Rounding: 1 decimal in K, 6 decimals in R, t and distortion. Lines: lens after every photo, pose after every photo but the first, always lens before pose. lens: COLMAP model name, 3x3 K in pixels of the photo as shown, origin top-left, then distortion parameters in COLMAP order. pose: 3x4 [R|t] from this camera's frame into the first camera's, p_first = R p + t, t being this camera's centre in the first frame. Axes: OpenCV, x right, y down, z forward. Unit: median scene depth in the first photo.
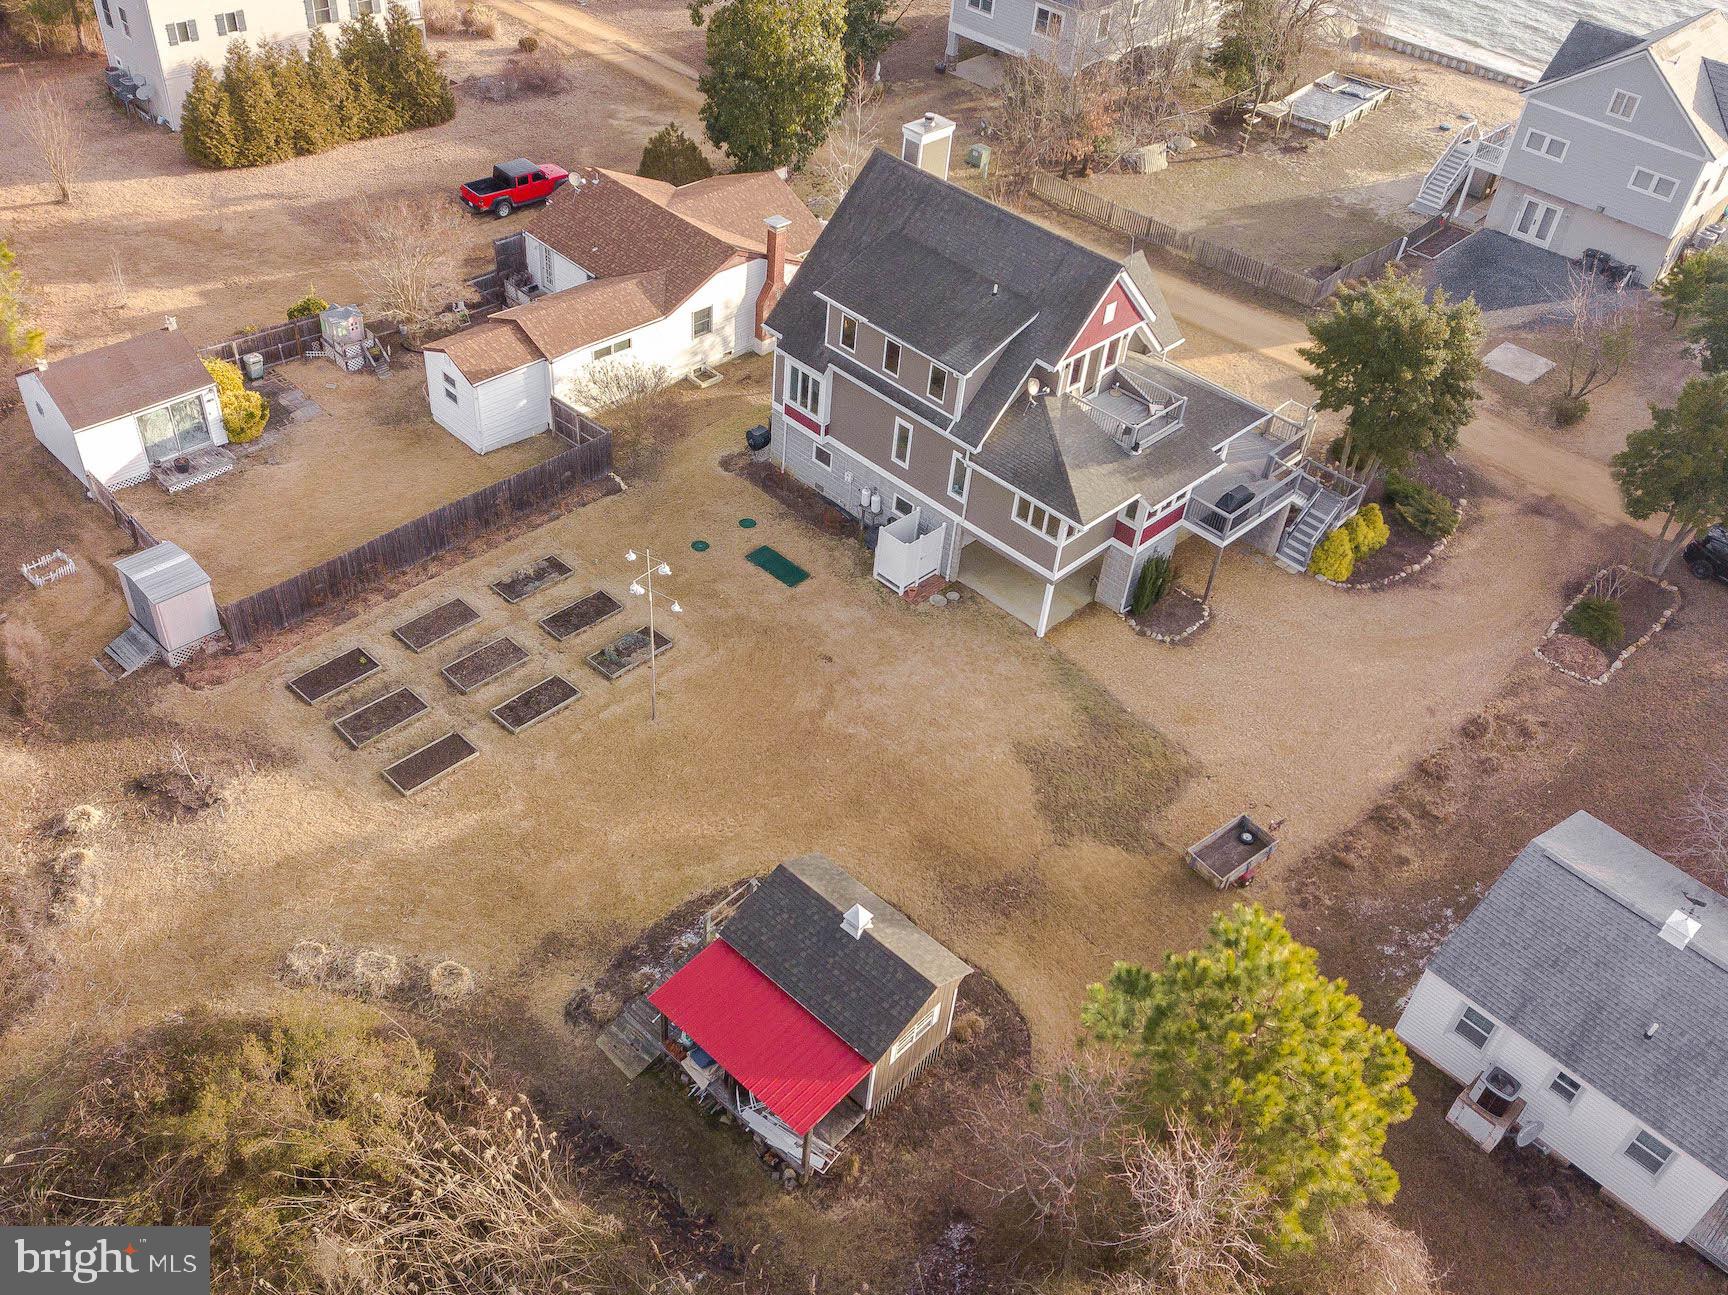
lens RADIAL K [[1560.2, 0, 839.3], [0, 1560.2, 649.5], [0, 0, 1]] dist [0.026478, -0.017098]
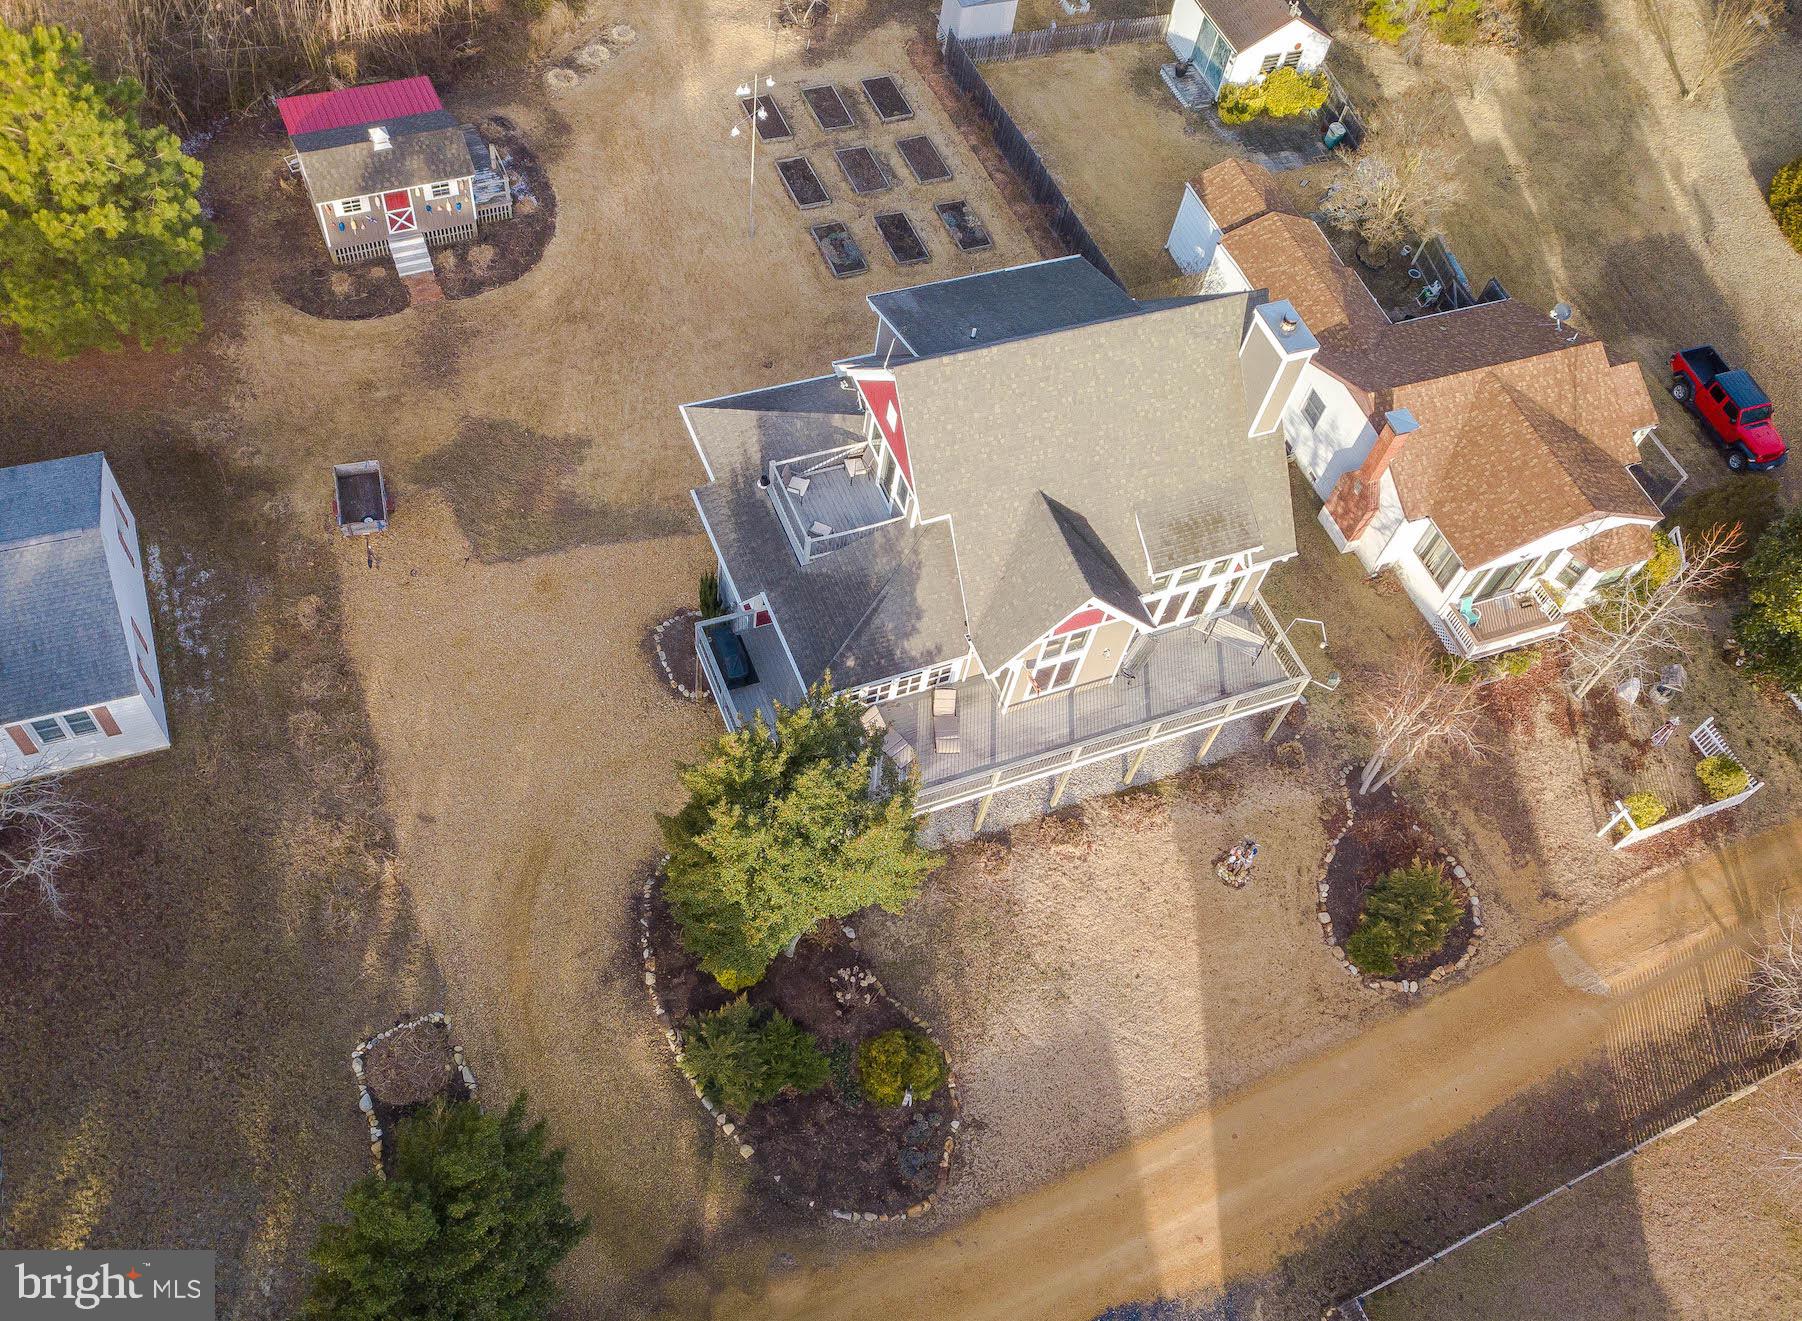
lens RADIAL K [[1534.3, 0, 901.0], [0, 1534.3, 660.5], [0, 0, 1]] dist [0.013109, 0.001373]
pose [[-0.367910, 0.704638, -0.606735, 0.681459], [-0.716455, 0.201120, 0.668014, -0.663812], [0.592735, 0.680467, 0.430847, 0.699577]]
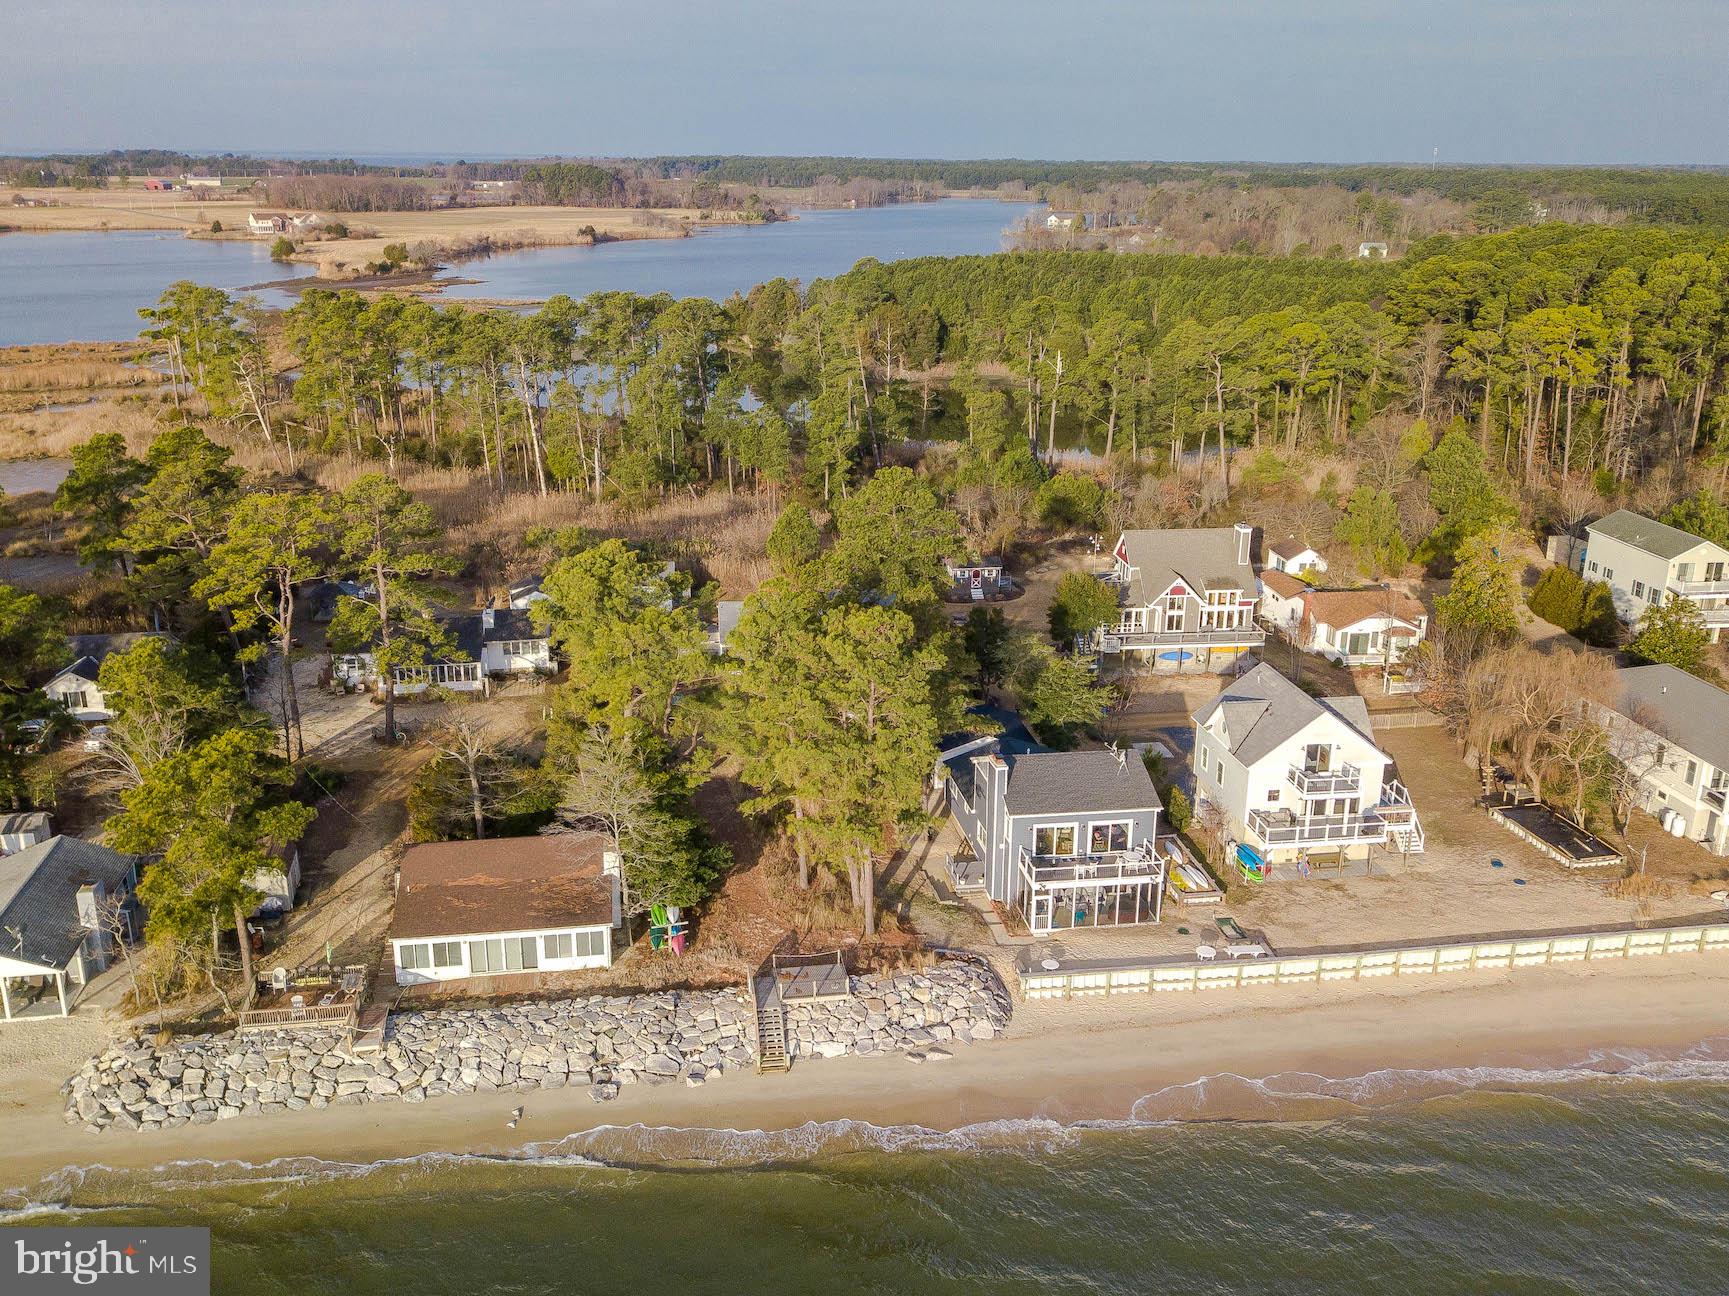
lens RADIAL K [[1561.1, 0, 839.8], [0, 1561.1, 650.0], [0, 0, 1]] dist [0.026478, -0.017098]
pose [[-0.617766, 0.169655, -0.767842, 2.445237], [-0.553016, 0.600459, 0.577600, -1.321357], [0.559051, 0.781451, -0.277122, 1.511218]]
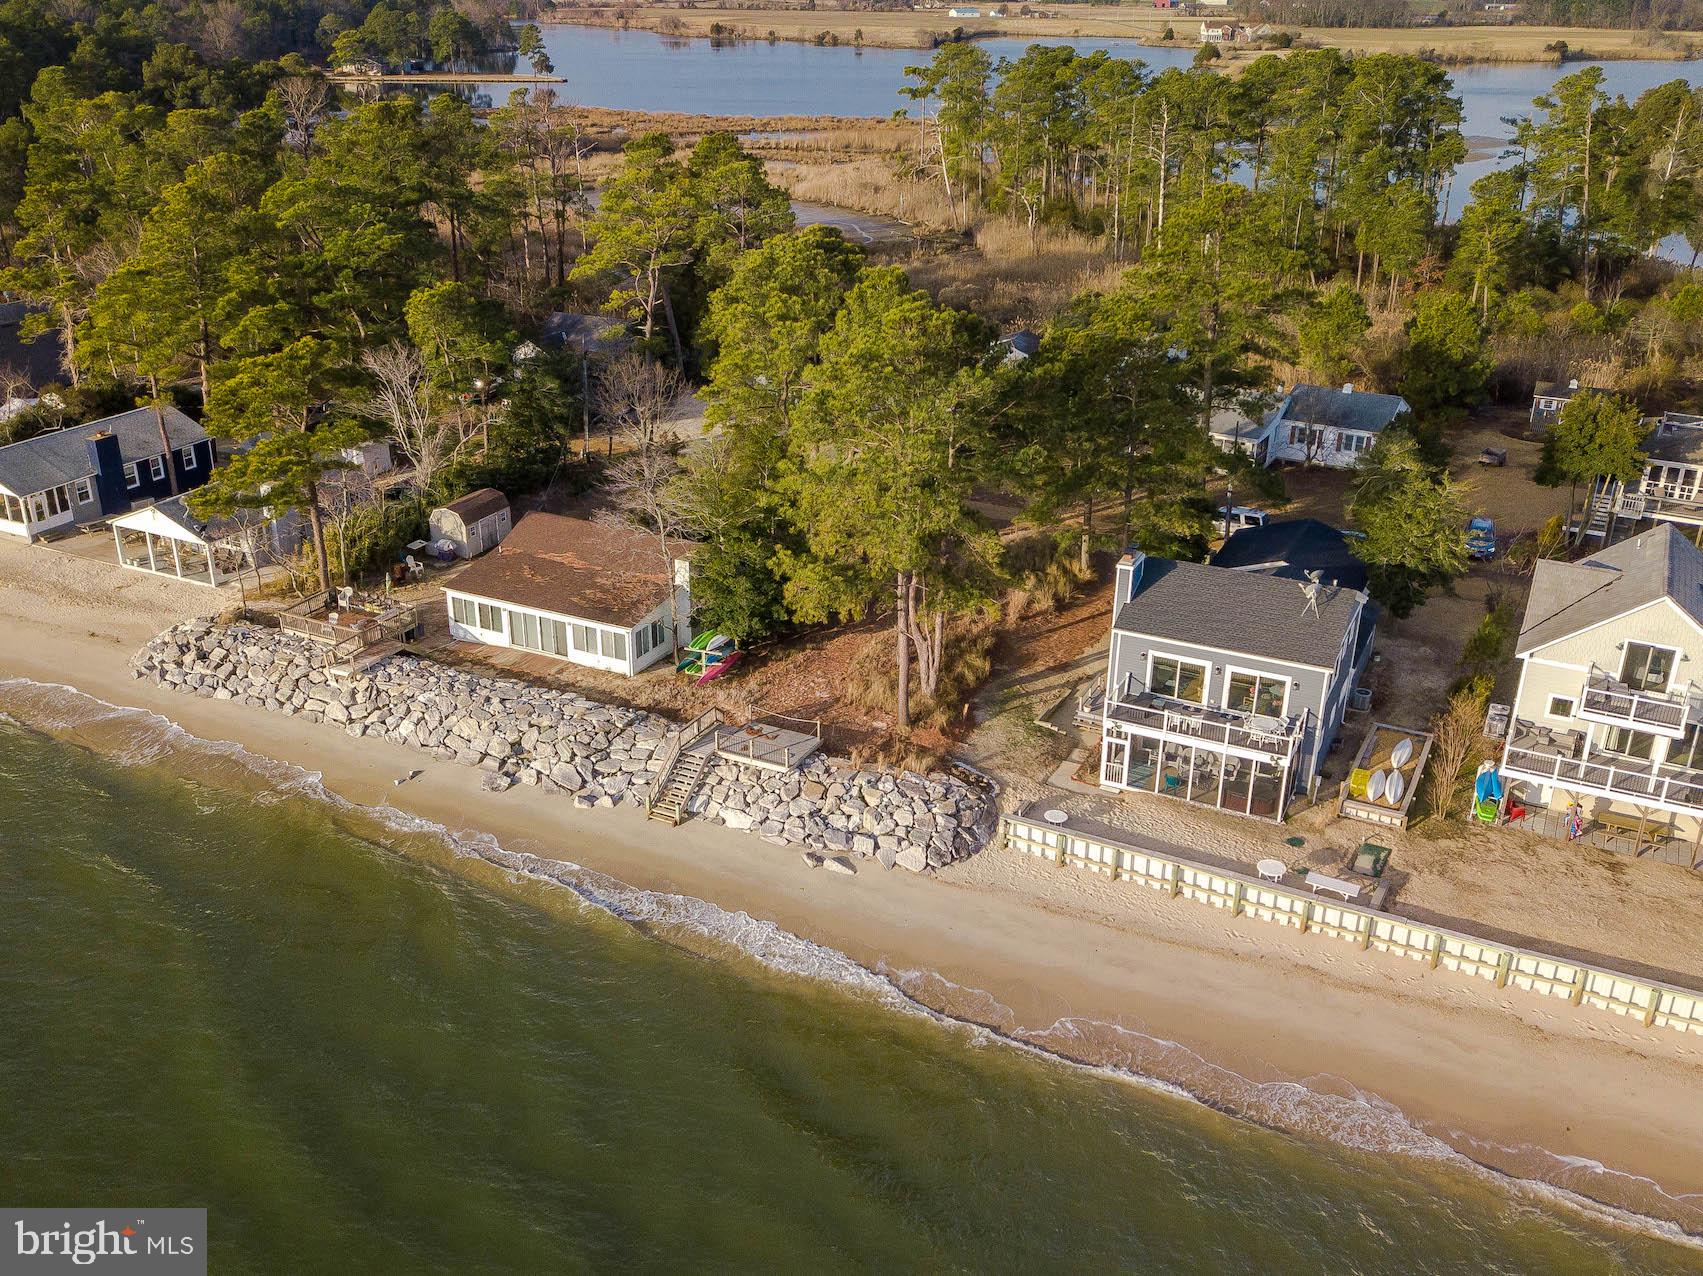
lens RADIAL K [[1537.6, 0, 827.2], [0, 1537.6, 640.0], [0, 0, 1]] dist [0.026478, -0.017098]
pose [[-0.958296, 0.036301, -0.283464, 1.664985], [-0.239217, 0.440769, 0.865157, -1.366886], [0.156349, 0.896886, -0.413704, 1.773255]]
